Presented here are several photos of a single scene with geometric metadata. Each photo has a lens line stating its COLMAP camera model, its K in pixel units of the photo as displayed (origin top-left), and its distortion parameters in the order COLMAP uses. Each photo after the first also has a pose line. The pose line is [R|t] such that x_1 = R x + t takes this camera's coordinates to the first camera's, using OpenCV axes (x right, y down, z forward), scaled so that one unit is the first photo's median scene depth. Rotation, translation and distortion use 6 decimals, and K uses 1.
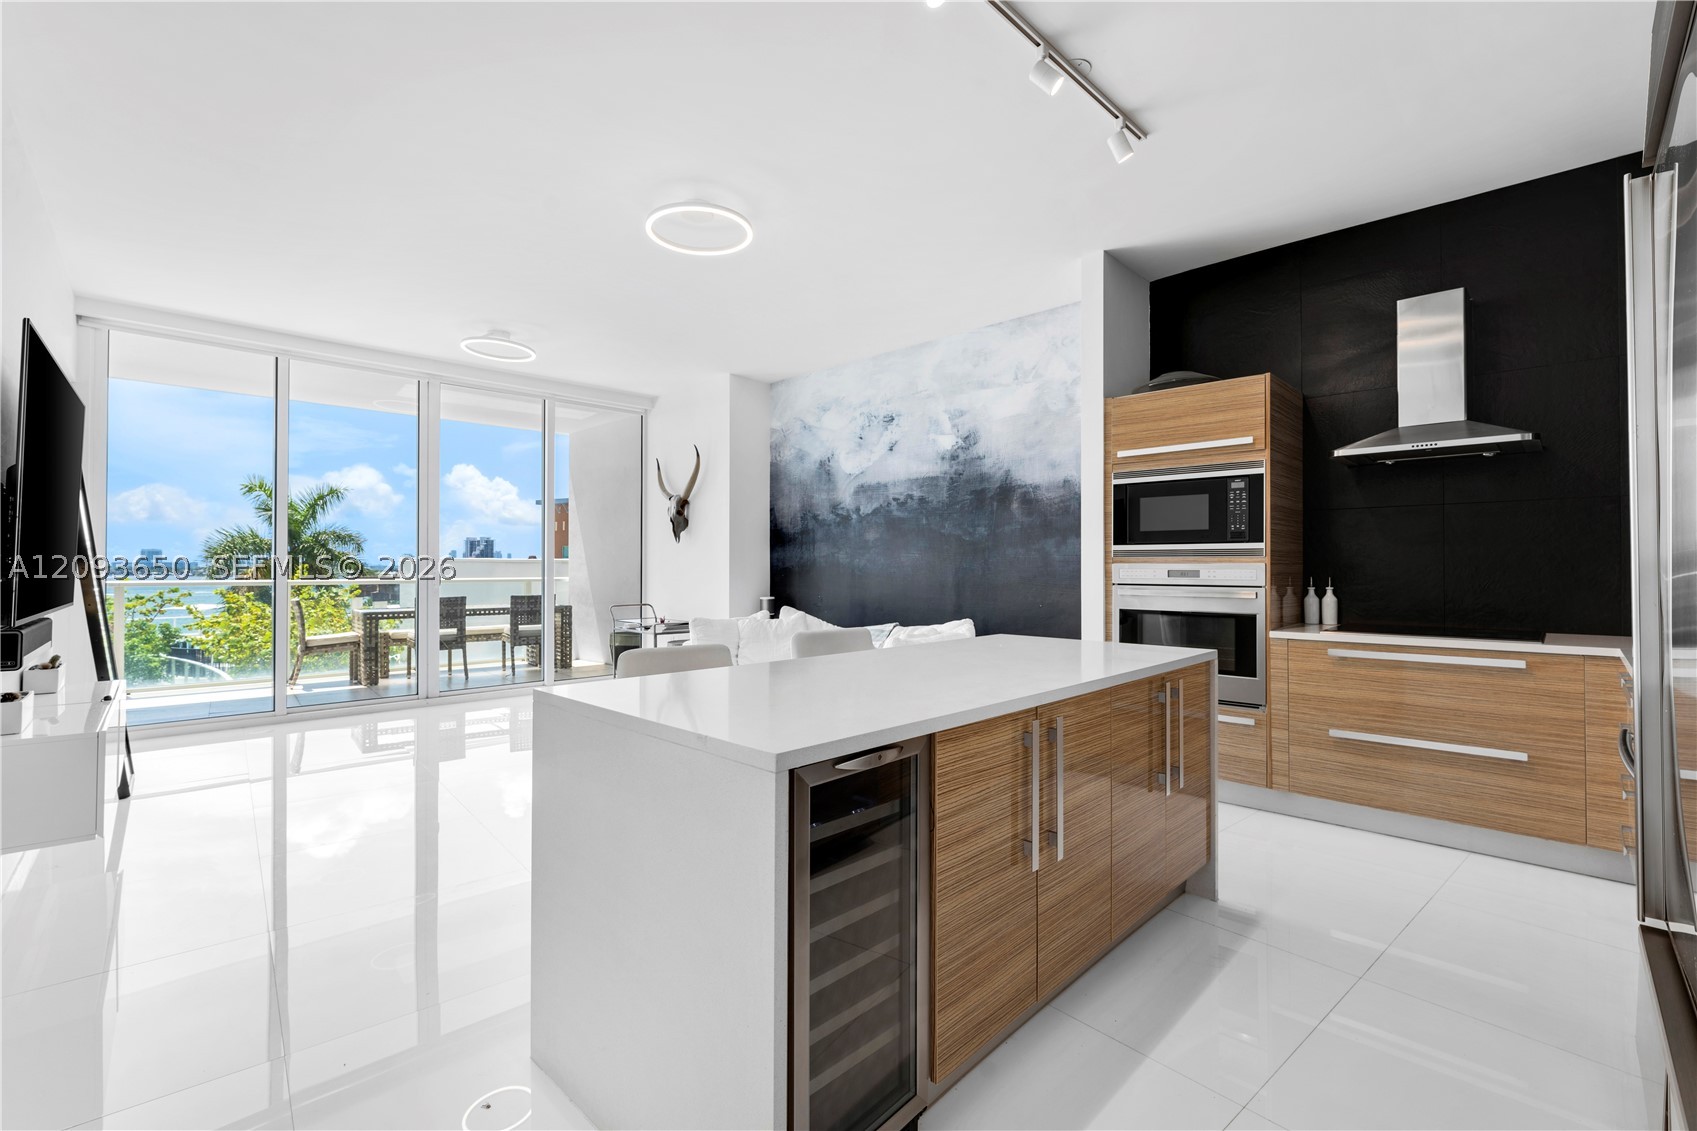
lens RADIAL K [[723.0, 0, 866.4], [0, 723.0, 564.0], [0, 0, 1]] dist [-0.012795, 0.001704]
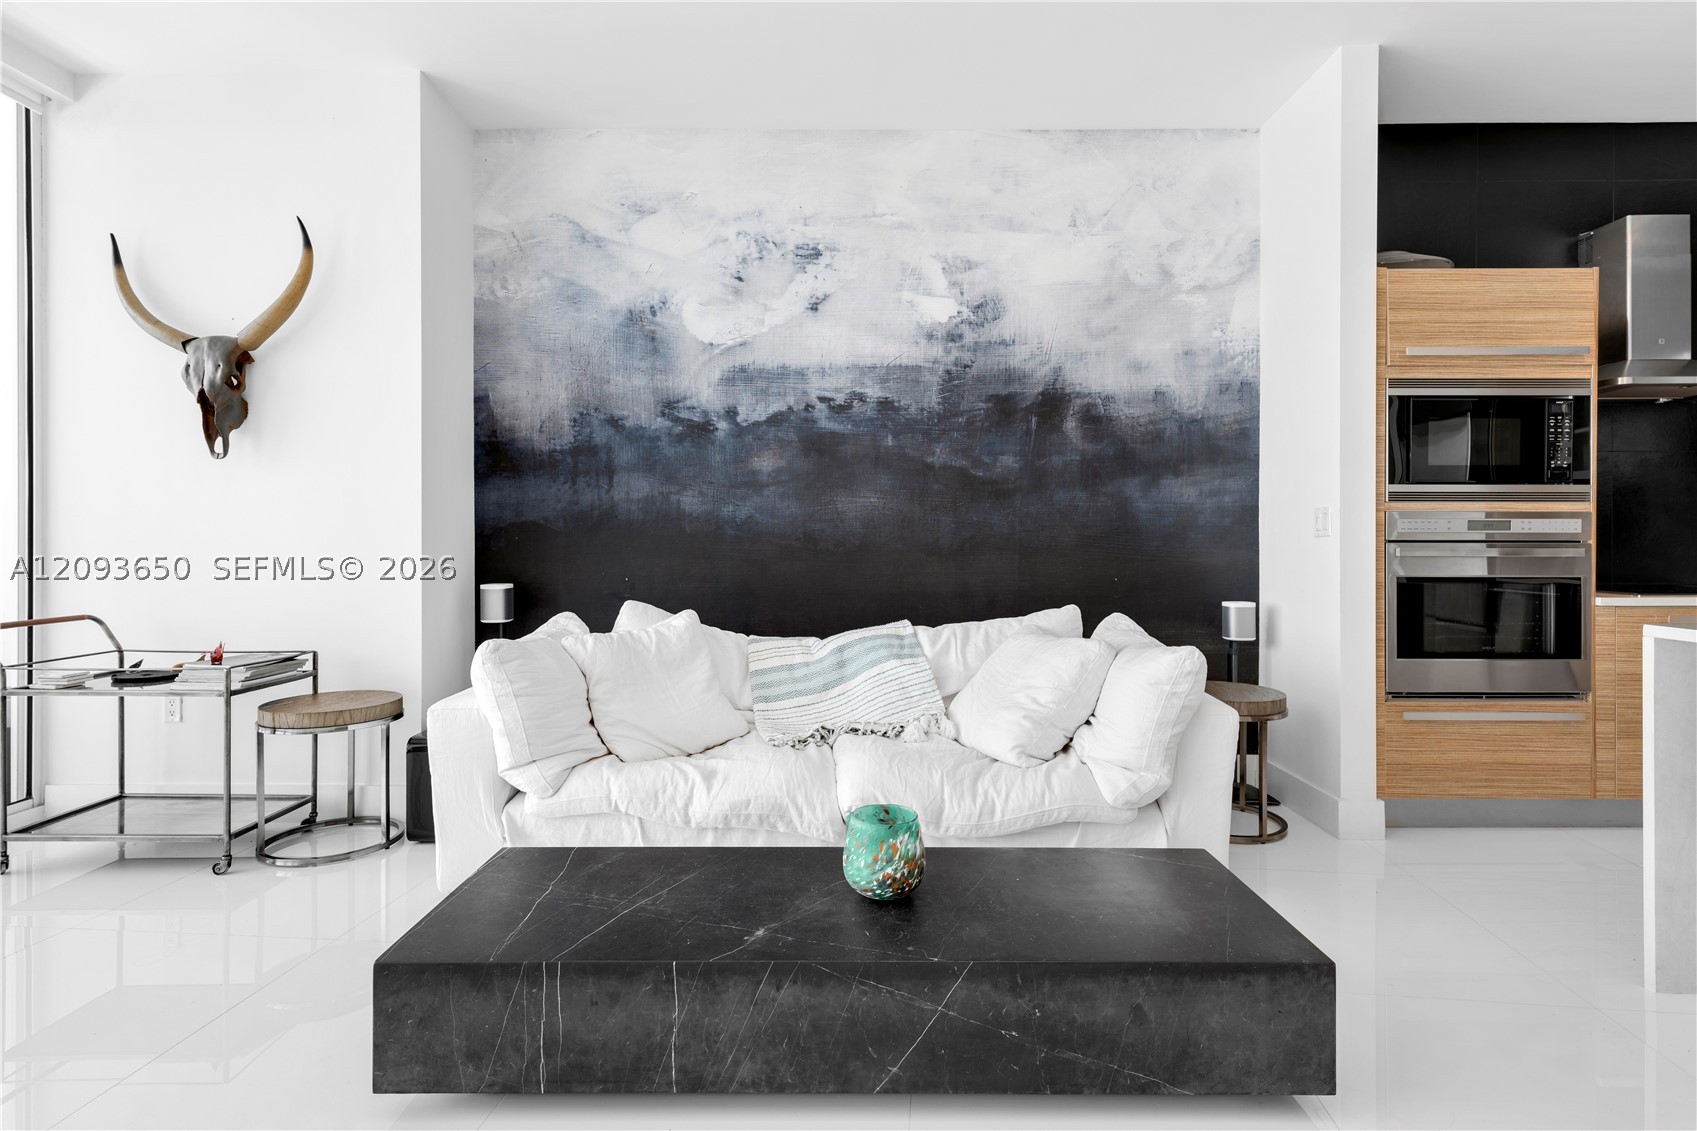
lens RADIAL K [[860.0, 0, 851.4], [0, 860.0, 540.3], [0, 0, 1]] dist [0.014417, -0.002457]
pose [[0.736371, -0.001627, 0.676576, -0.472770], [-0.001933, 0.999988, 0.004508, 0.019463], [-0.676575, -0.004628, 0.736359, 0.595857]]
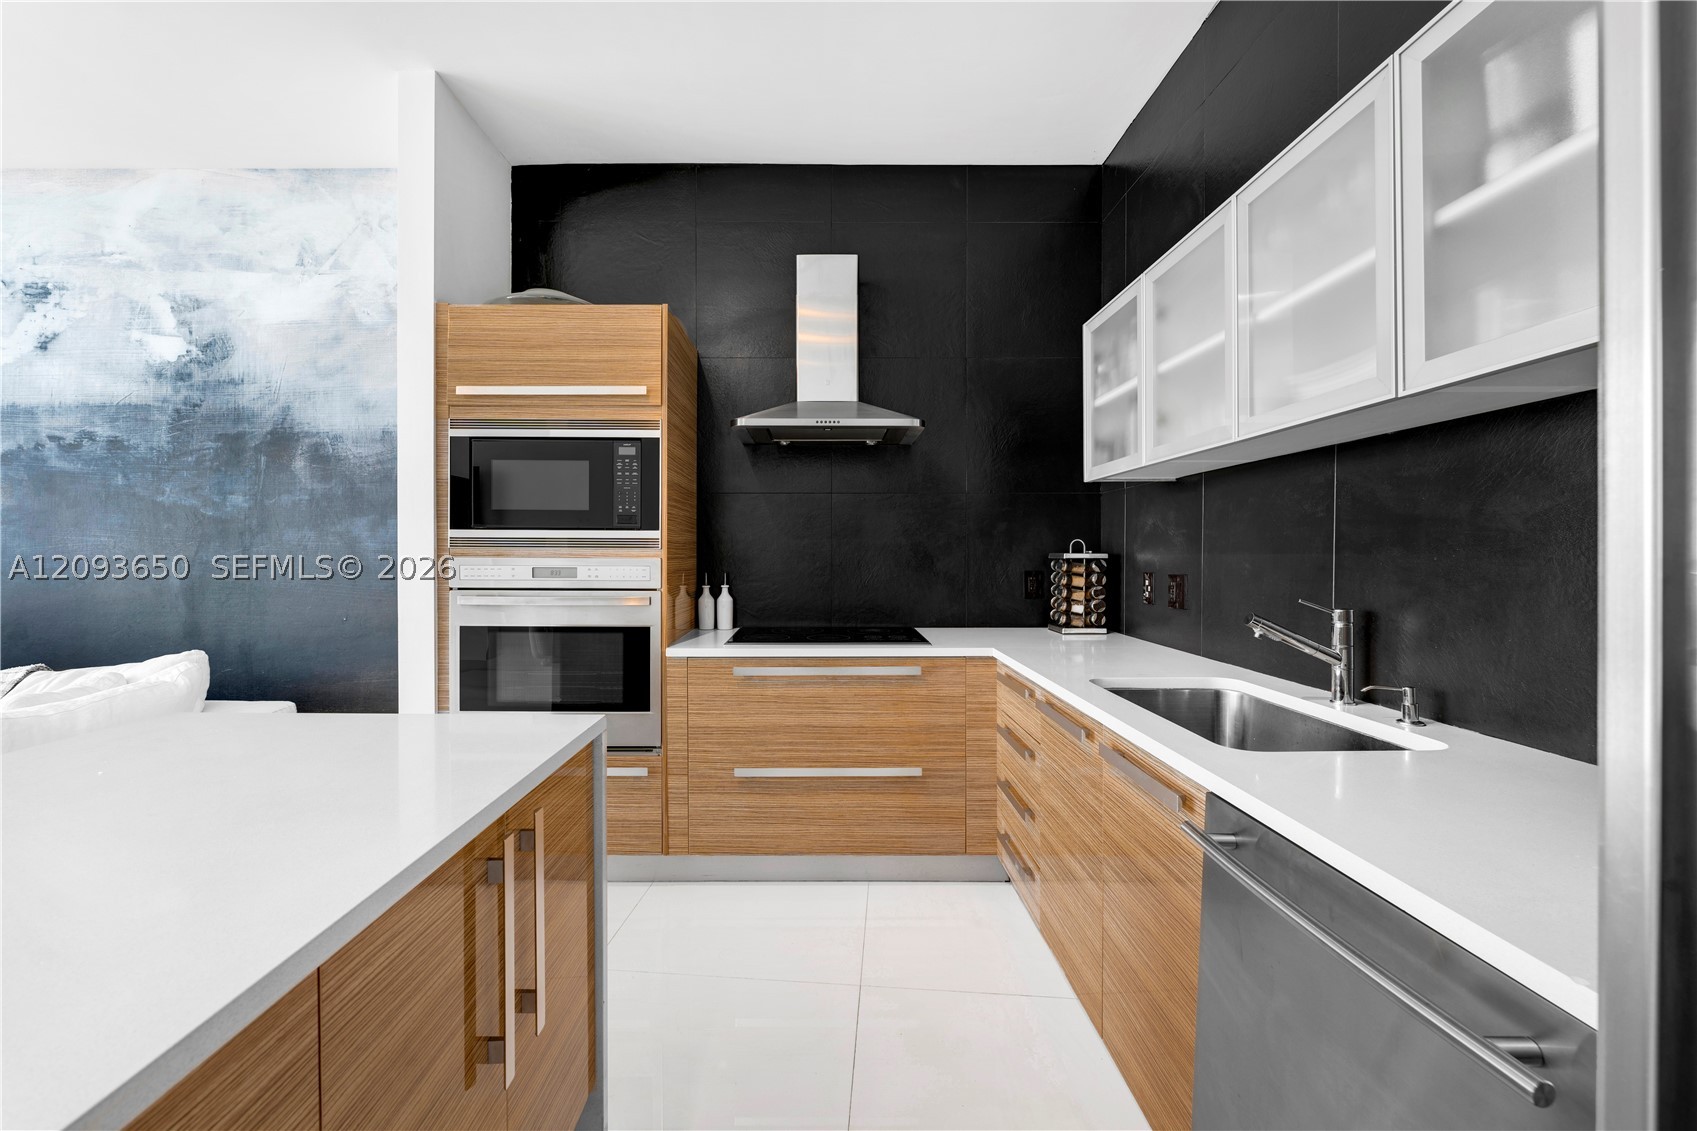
lens RADIAL K [[716.7, 0, 810.3], [0, 716.7, 556.5], [0, 0, 1]] dist [-0.005017, 0.000439]
pose [[0.733546, -0.003098, 0.679633, 0.112654], [-0.003774, 0.999956, 0.008631, -0.006781], [-0.679629, -0.008897, 0.733502, 0.242719]]
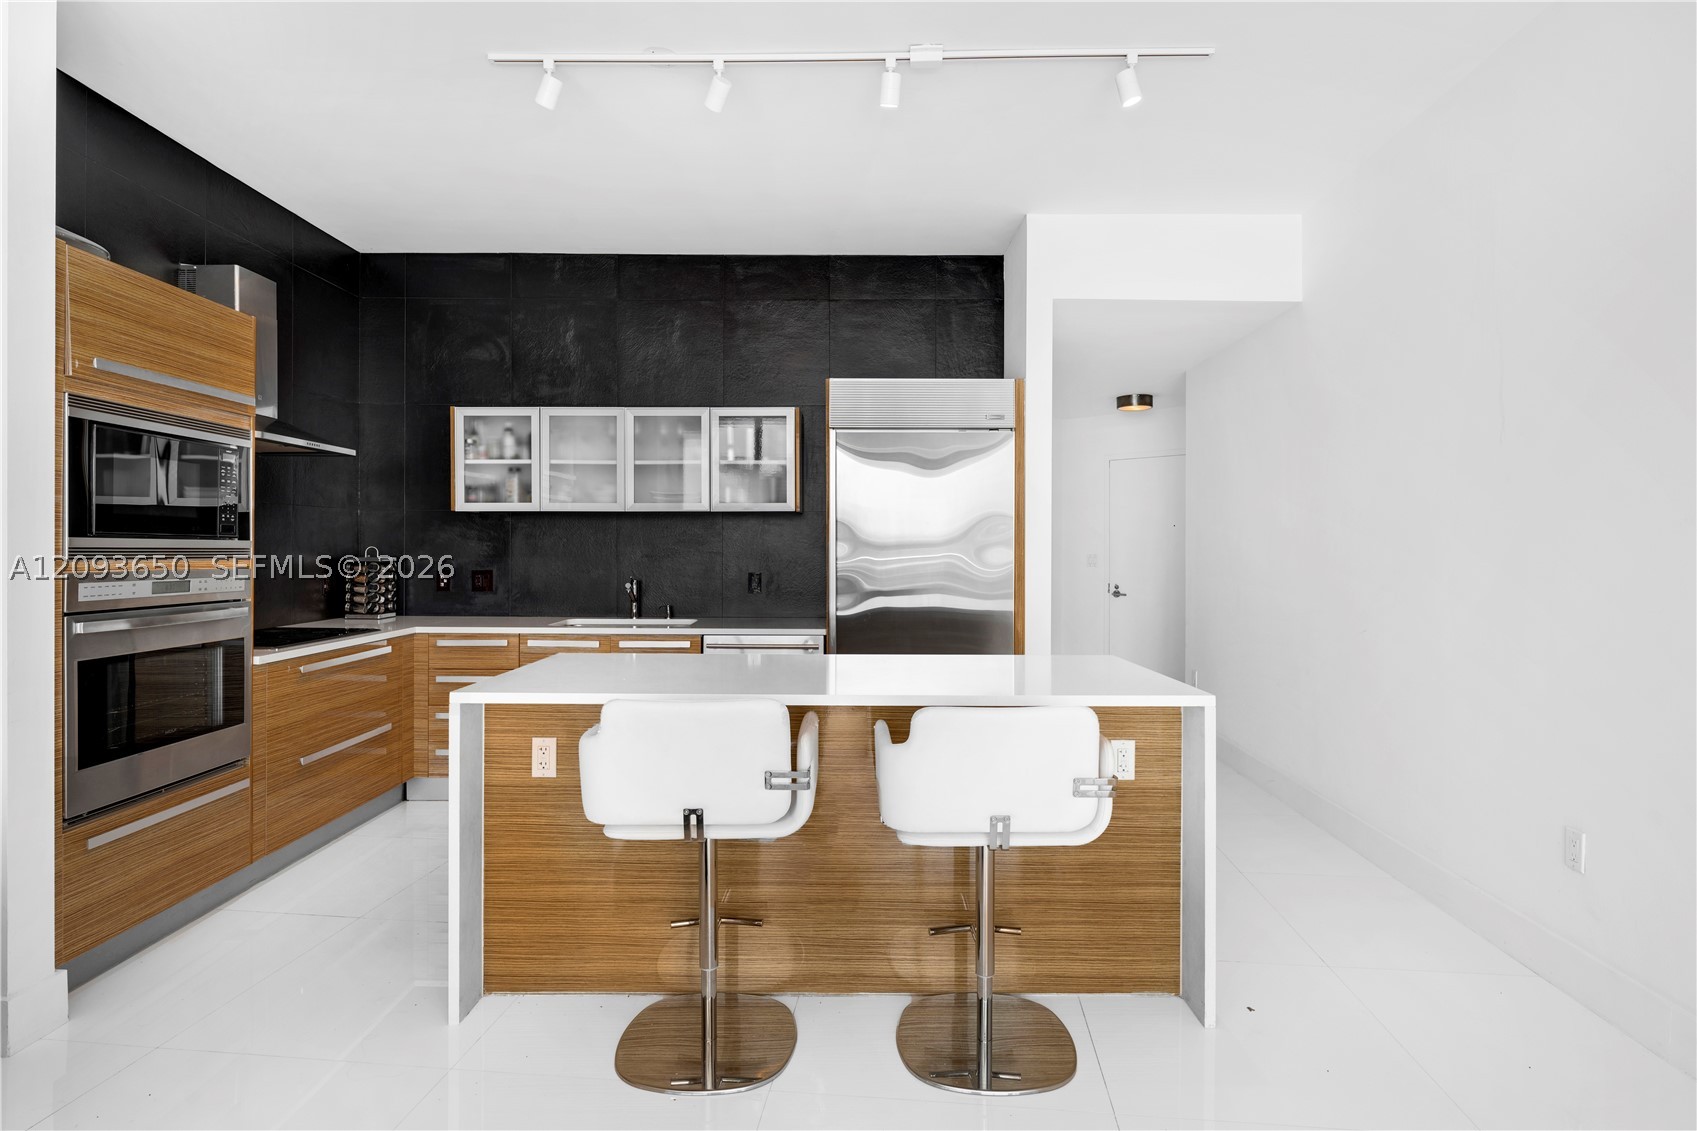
lens RADIAL K [[881.4, 0, 842.1], [0, 881.4, 551.4], [0, 0, 1]] dist [-0.000107, -0.000364]
pose [[-0.672860, -0.004522, 0.739756, -0.383288], [-0.005829, 0.999983, 0.000811, -0.015839], [-0.739747, -0.003766, -0.672875, 0.816027]]
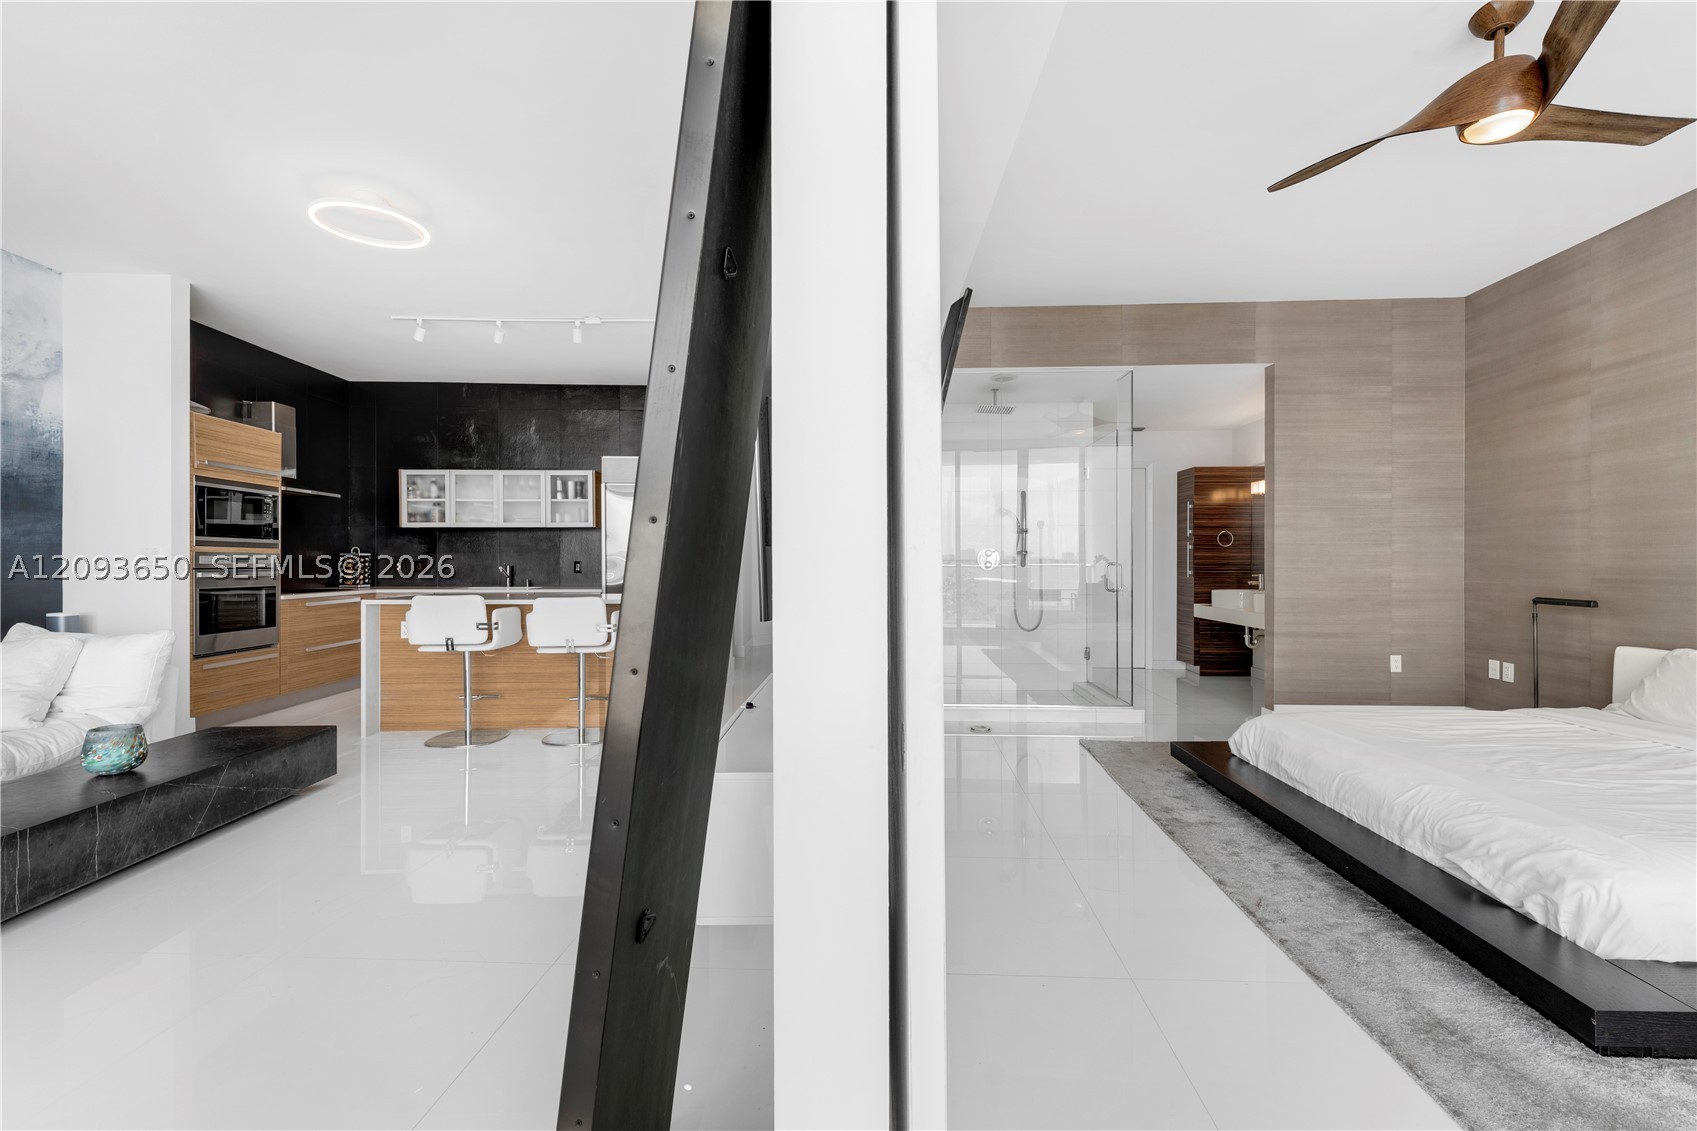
lens RADIAL K [[734.3, 0, 852.5], [0, 734.3, 564.4], [0, 0, 1]] dist [0.003964, -0.000870]
pose [[-0.708580, -0.001323, 0.705630, -1.035915], [-0.002183, 0.999998, -0.000317, 0.015112], [-0.705627, -0.001765, -0.708581, 0.881447]]
